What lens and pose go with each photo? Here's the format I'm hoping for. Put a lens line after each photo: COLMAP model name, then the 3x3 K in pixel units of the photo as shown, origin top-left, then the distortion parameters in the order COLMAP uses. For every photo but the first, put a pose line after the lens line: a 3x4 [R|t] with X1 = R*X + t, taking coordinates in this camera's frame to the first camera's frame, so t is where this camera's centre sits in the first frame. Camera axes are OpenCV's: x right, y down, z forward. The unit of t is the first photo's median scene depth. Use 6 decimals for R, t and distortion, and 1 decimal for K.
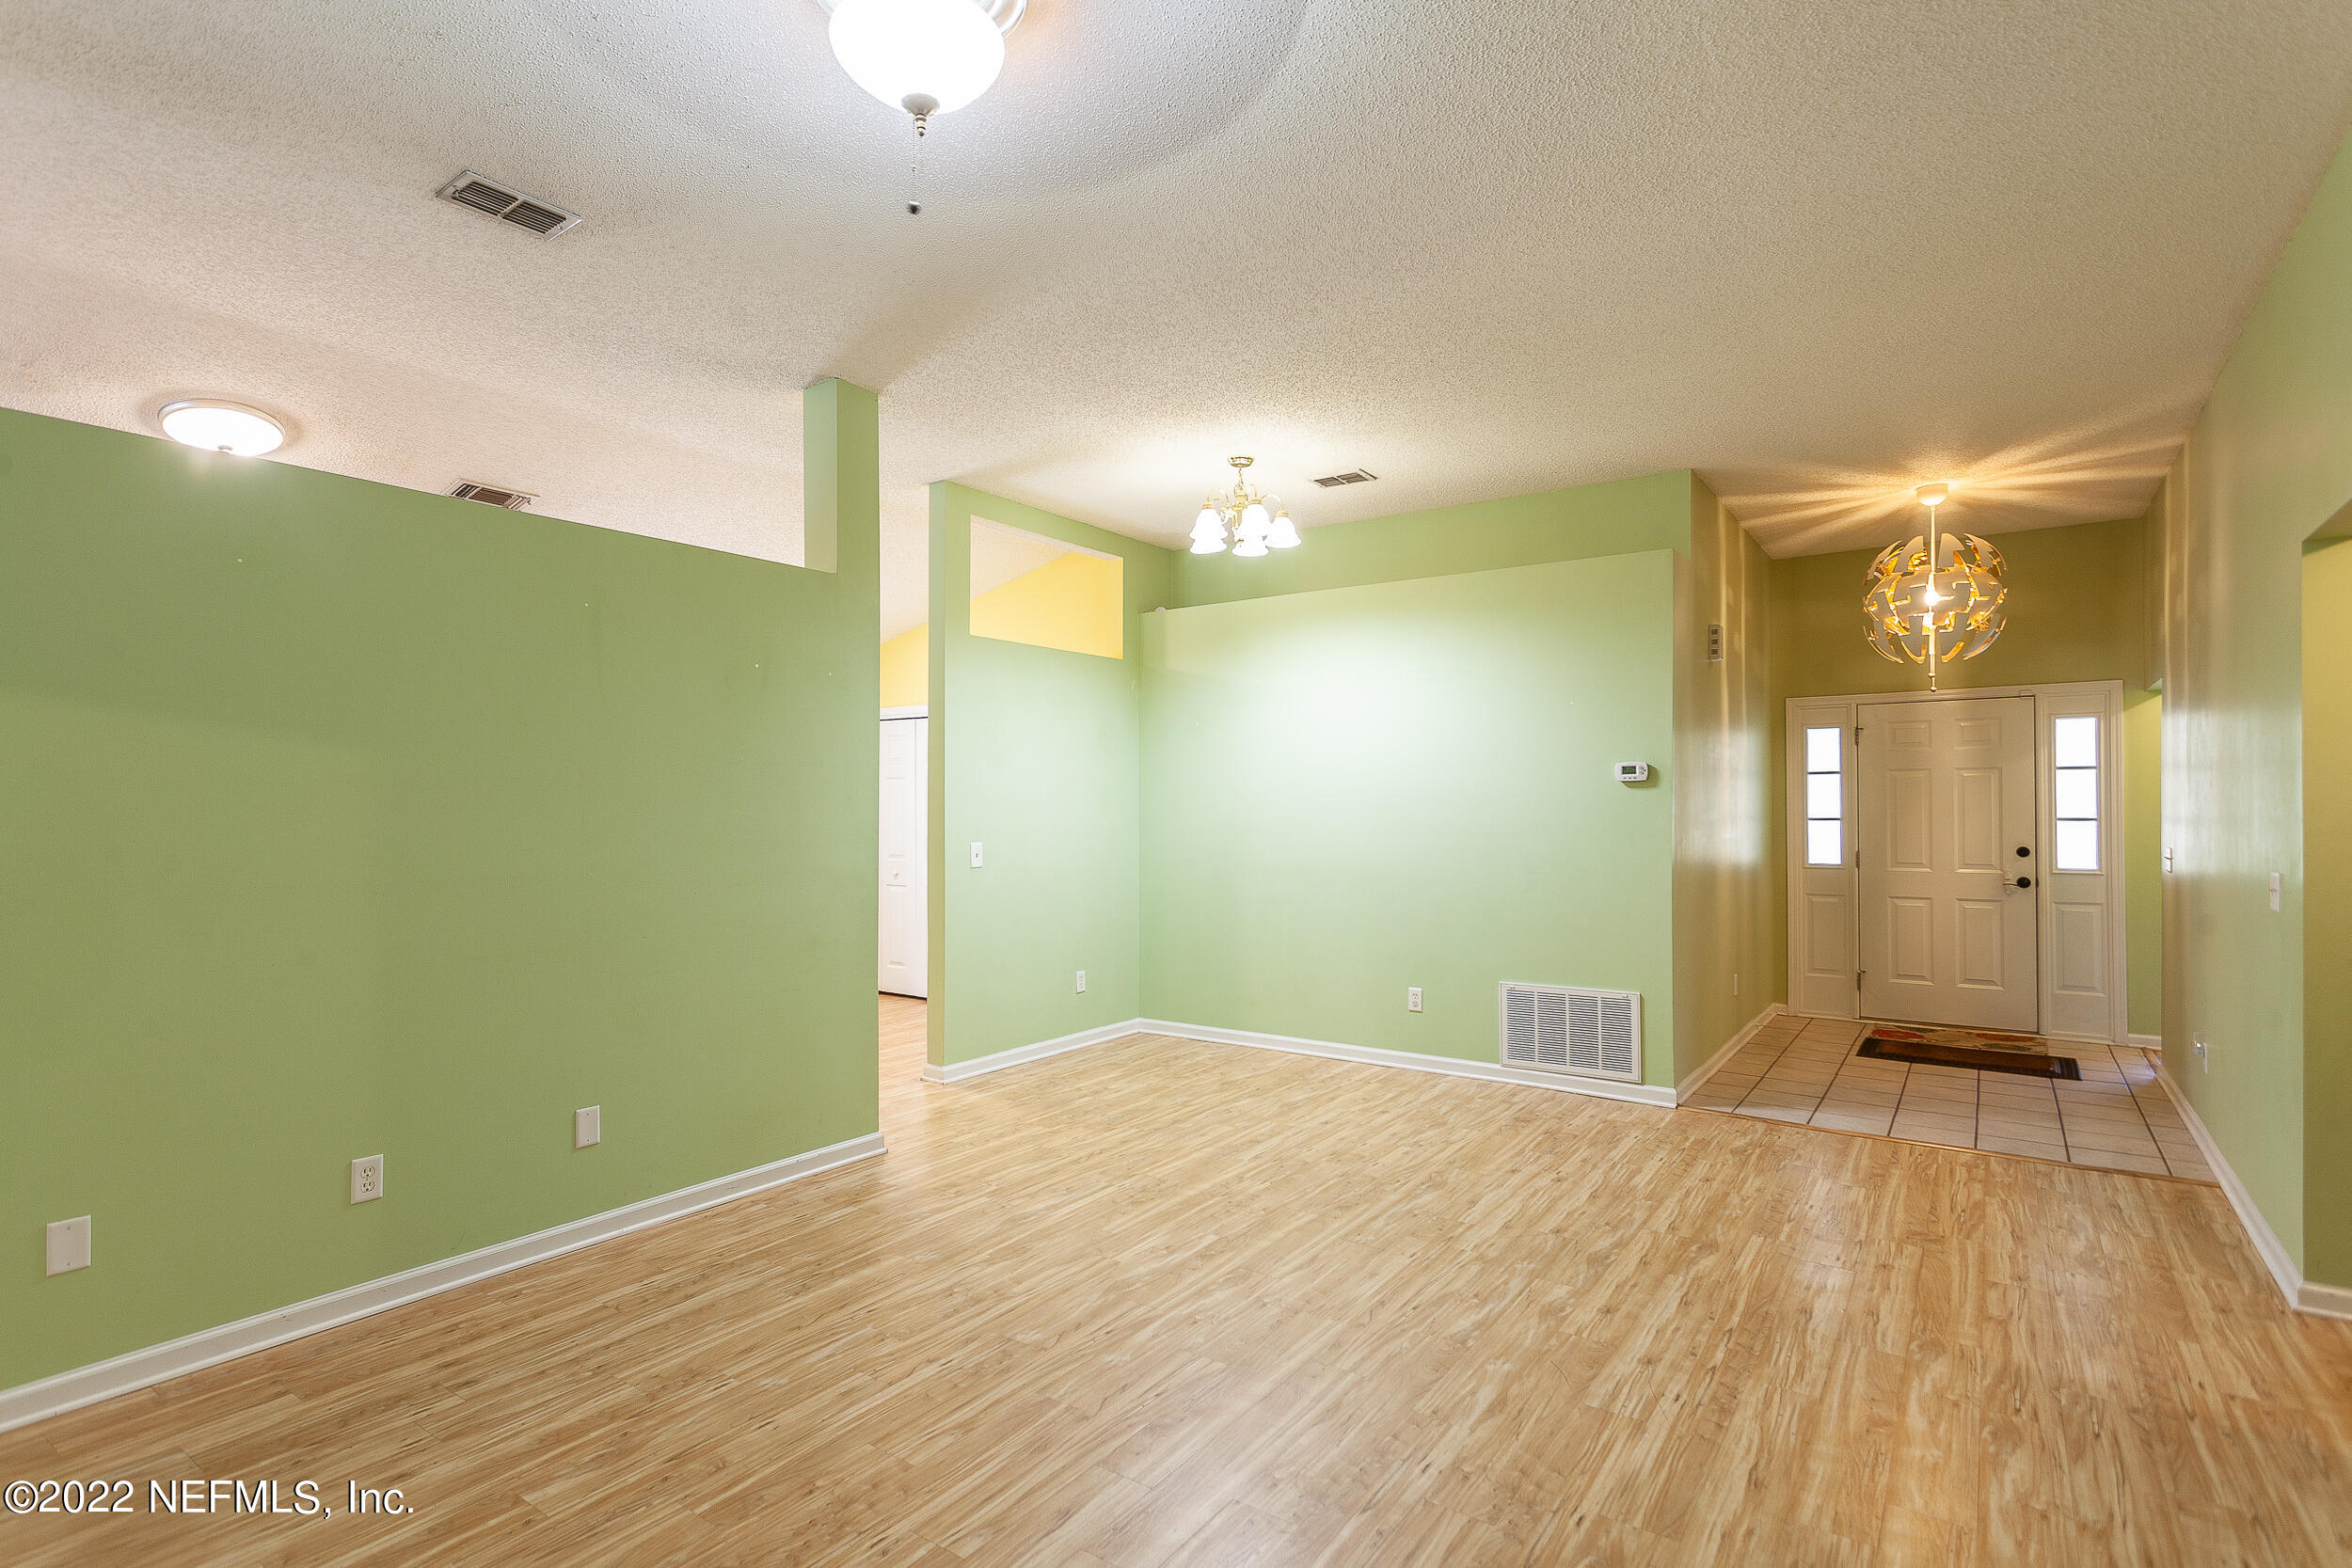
lens RADIAL K [[1150.7, 0, 1170.7], [0, 1150.7, 799.8], [0, 0, 1]] dist [-0.001603, 0.005971]
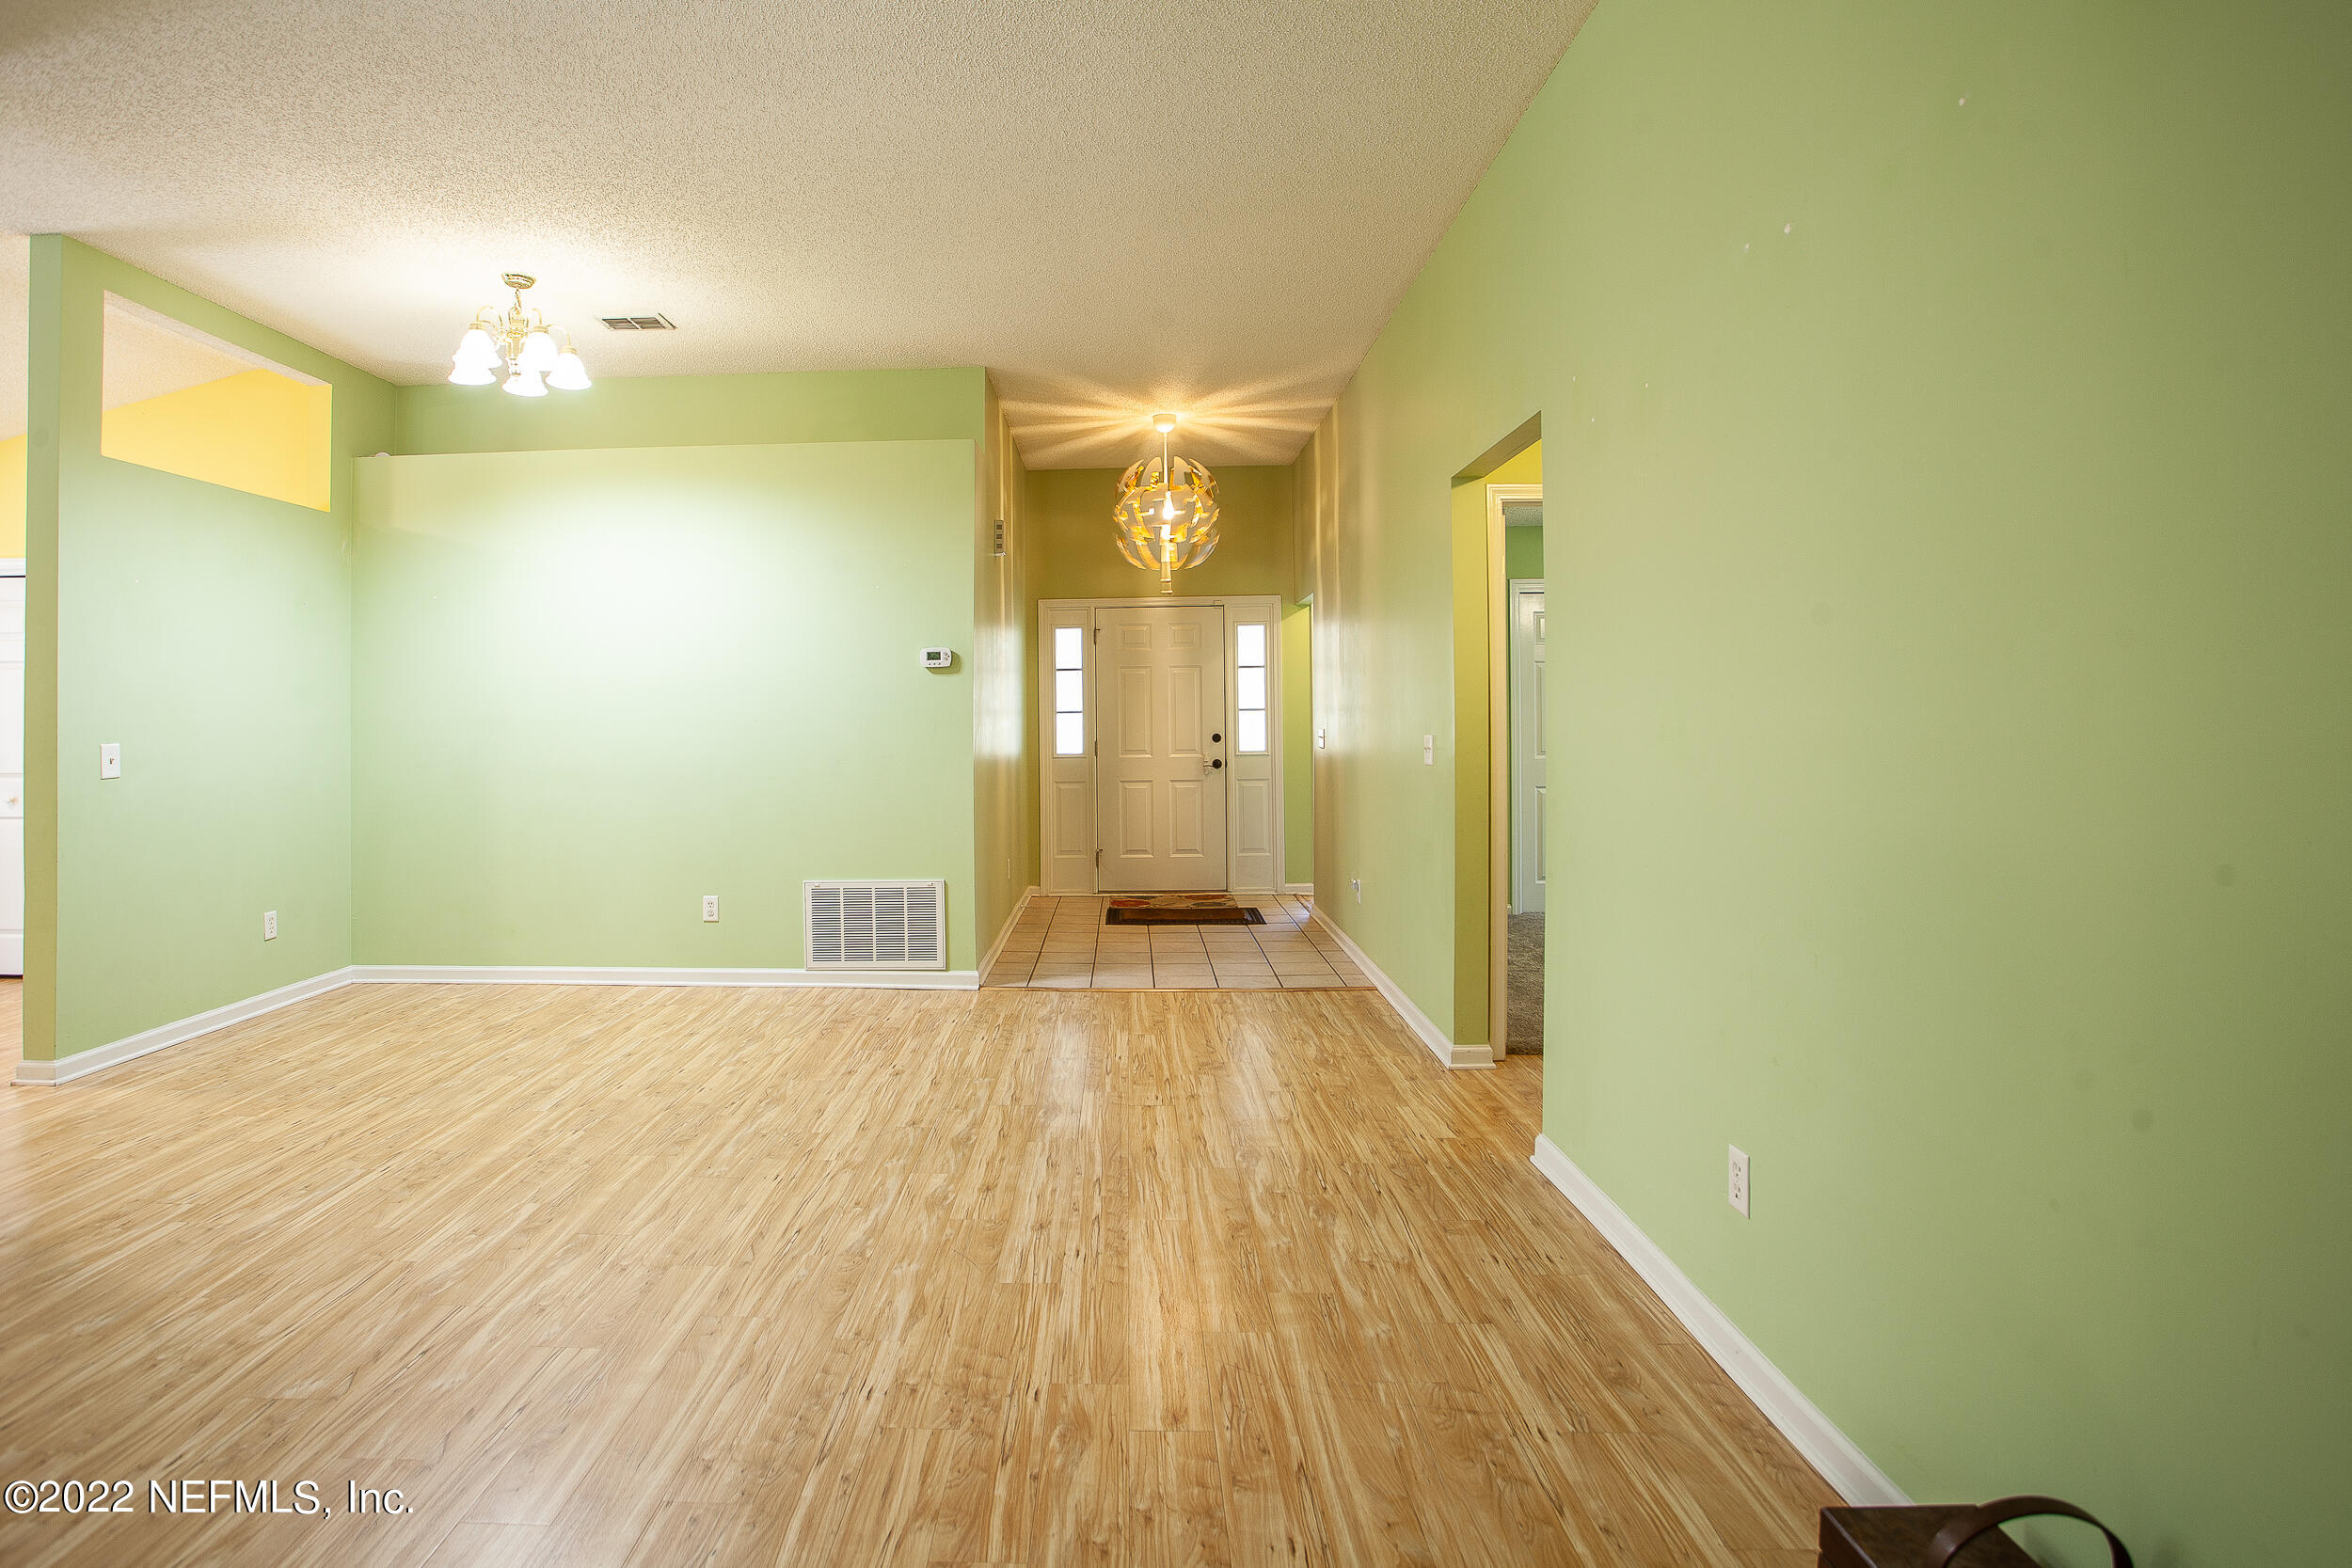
lens RADIAL K [[1202.8, 0, 1075.7], [0, 1202.8, 695.1], [0, 0, 1]] dist [-0.071954, 0.039505]
pose [[0.839788, 0.002124, 0.542910, -0.080693], [0.005973, 0.999896, -0.013150, 0.028172], [-0.542881, 0.014286, 0.839688, 0.077281]]
